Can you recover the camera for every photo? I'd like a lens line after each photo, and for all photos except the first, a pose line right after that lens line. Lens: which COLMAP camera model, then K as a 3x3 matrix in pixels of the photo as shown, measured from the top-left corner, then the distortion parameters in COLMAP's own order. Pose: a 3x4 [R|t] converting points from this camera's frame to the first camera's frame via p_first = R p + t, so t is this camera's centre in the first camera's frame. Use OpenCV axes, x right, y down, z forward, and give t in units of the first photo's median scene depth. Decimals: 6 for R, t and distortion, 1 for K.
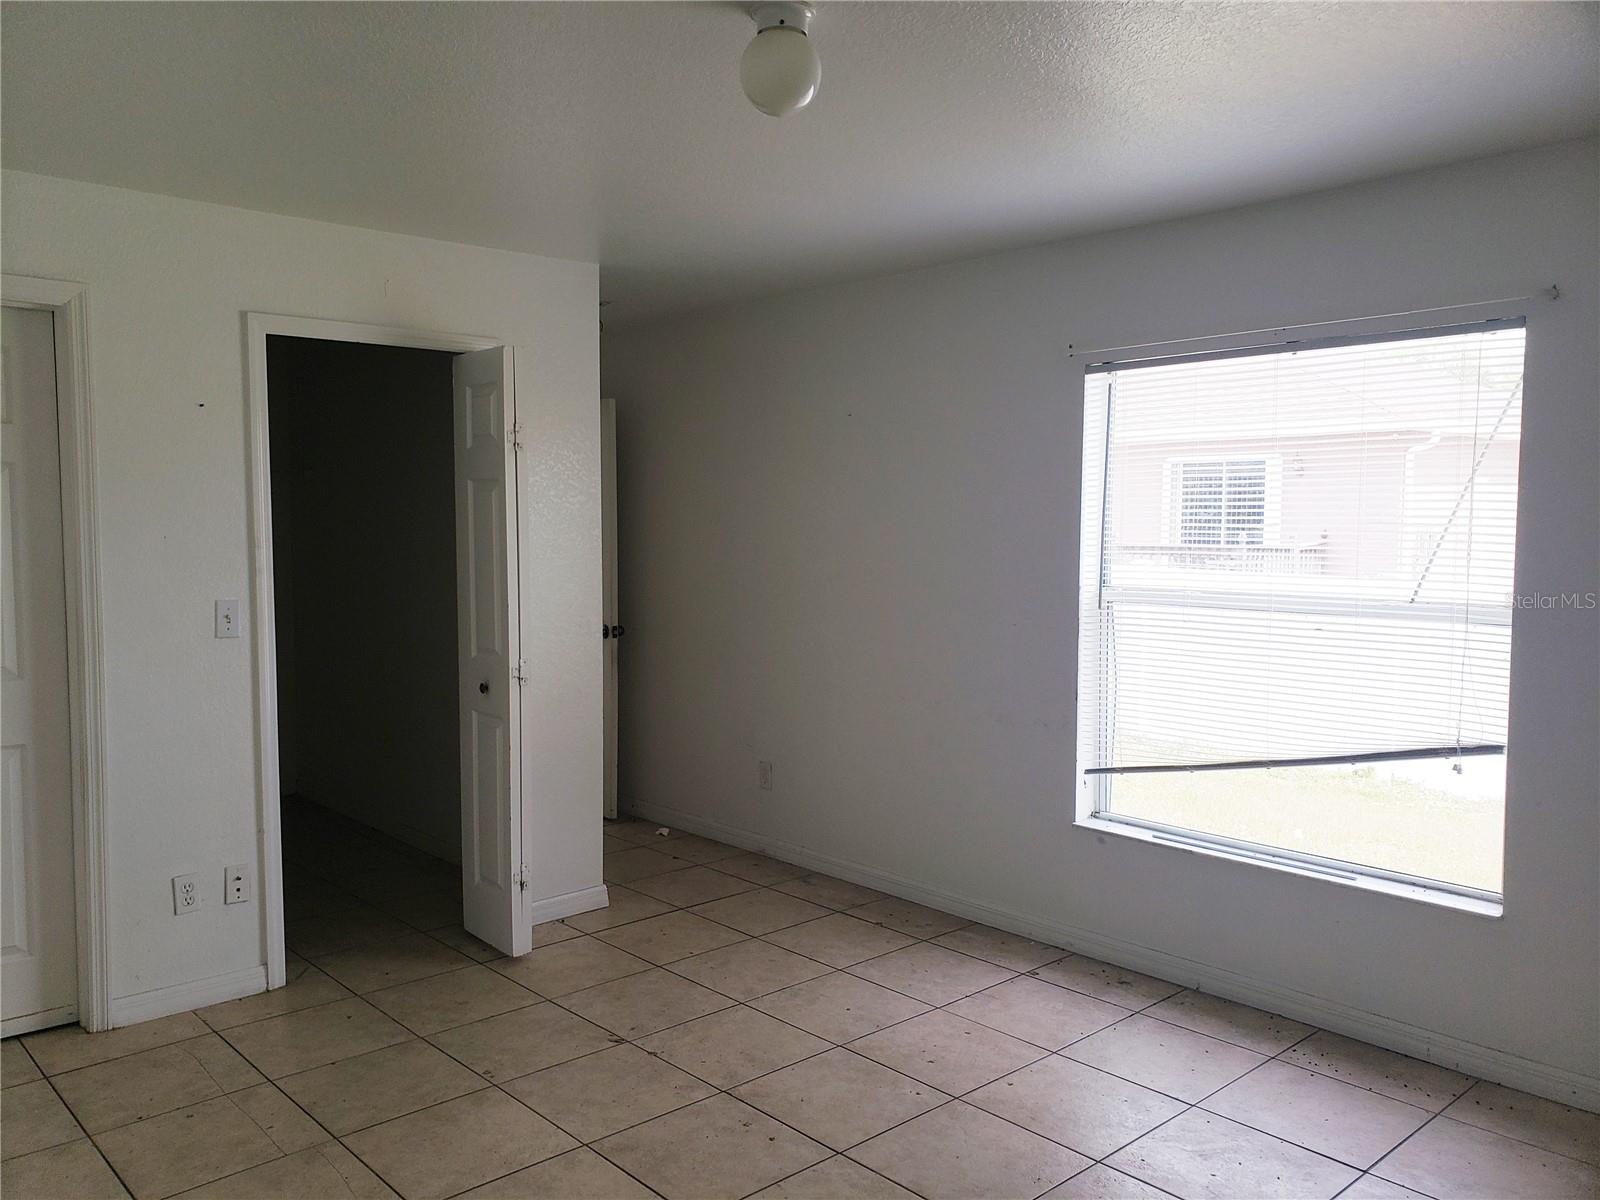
lens RADIAL K [[1253.5, 0, 796.1], [0, 1253.5, 604.7], [0, 0, 1]] dist [0.070629, -0.032439]
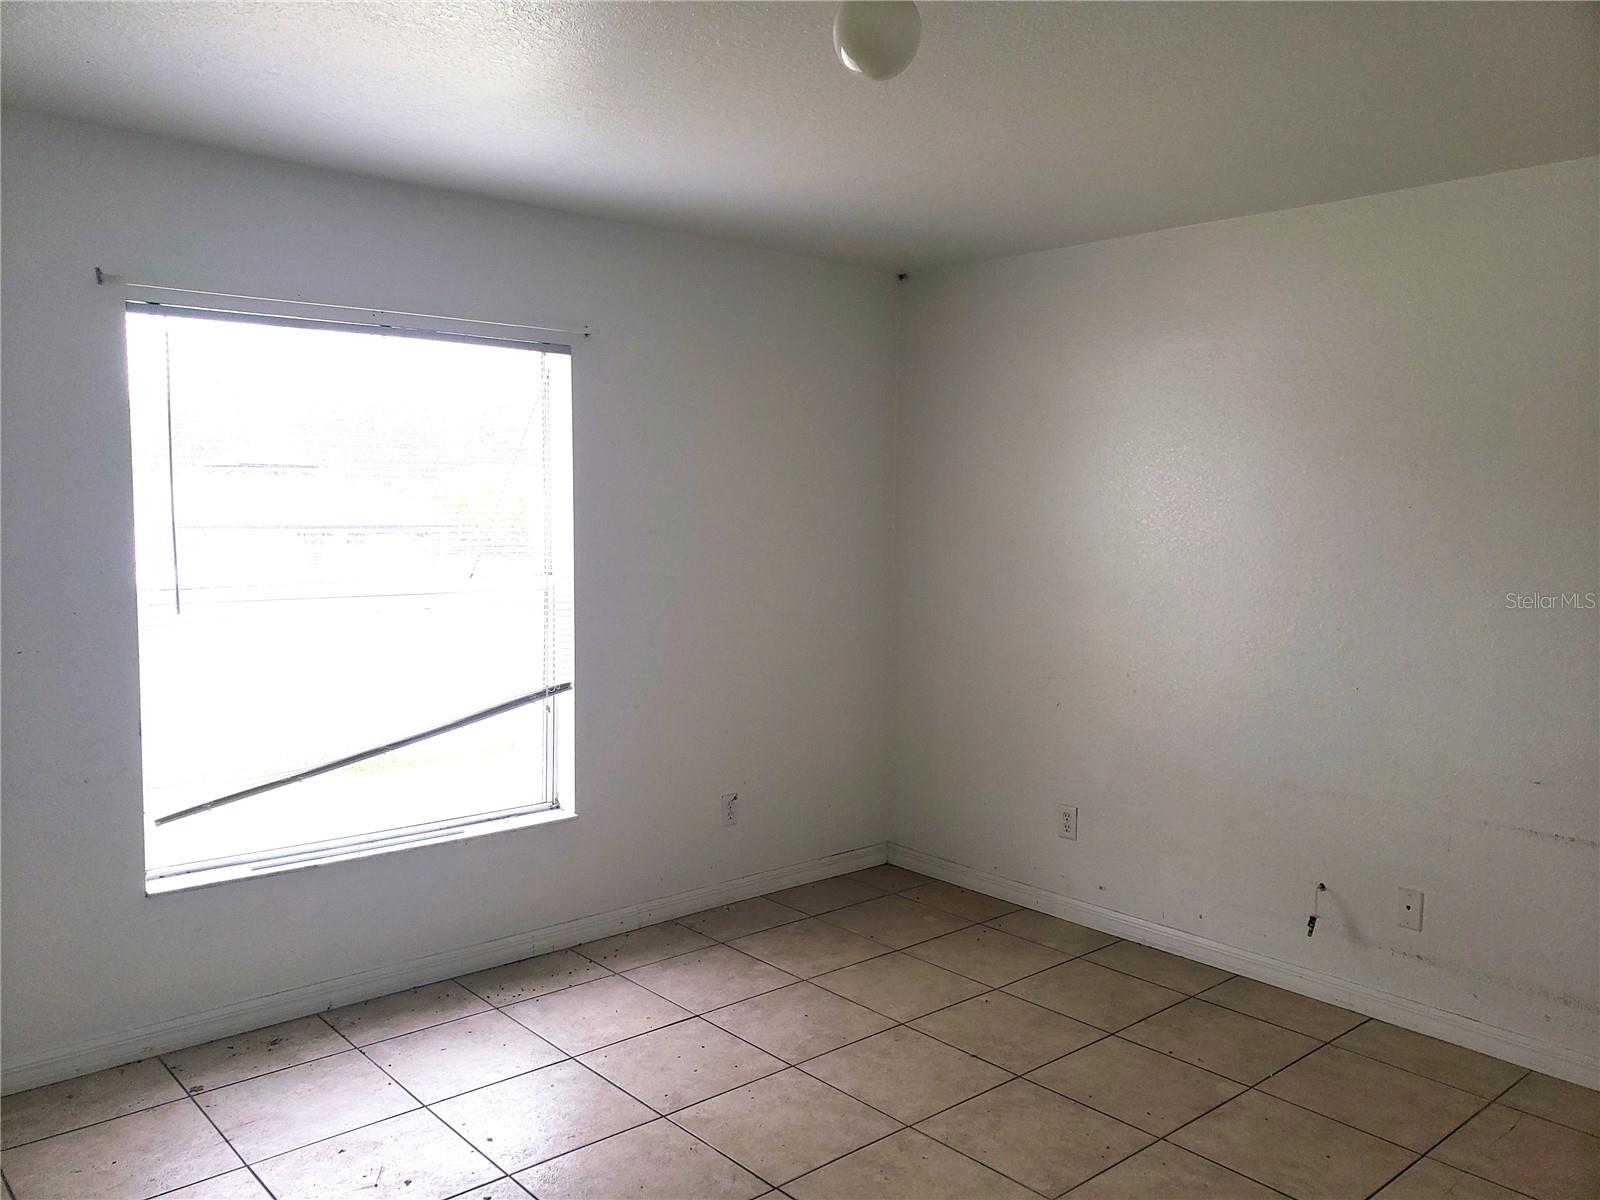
lens RADIAL K [[1253.5, 0, 795.8], [0, 1253.5, 598.1], [0, 0, 1]] dist [0.070629, -0.032439]
pose [[0.040775, -0.079715, 0.995983, -0.610231], [0.057086, 0.995370, 0.077329, -0.052028], [-0.997536, 0.053704, 0.045137, 0.641777]]
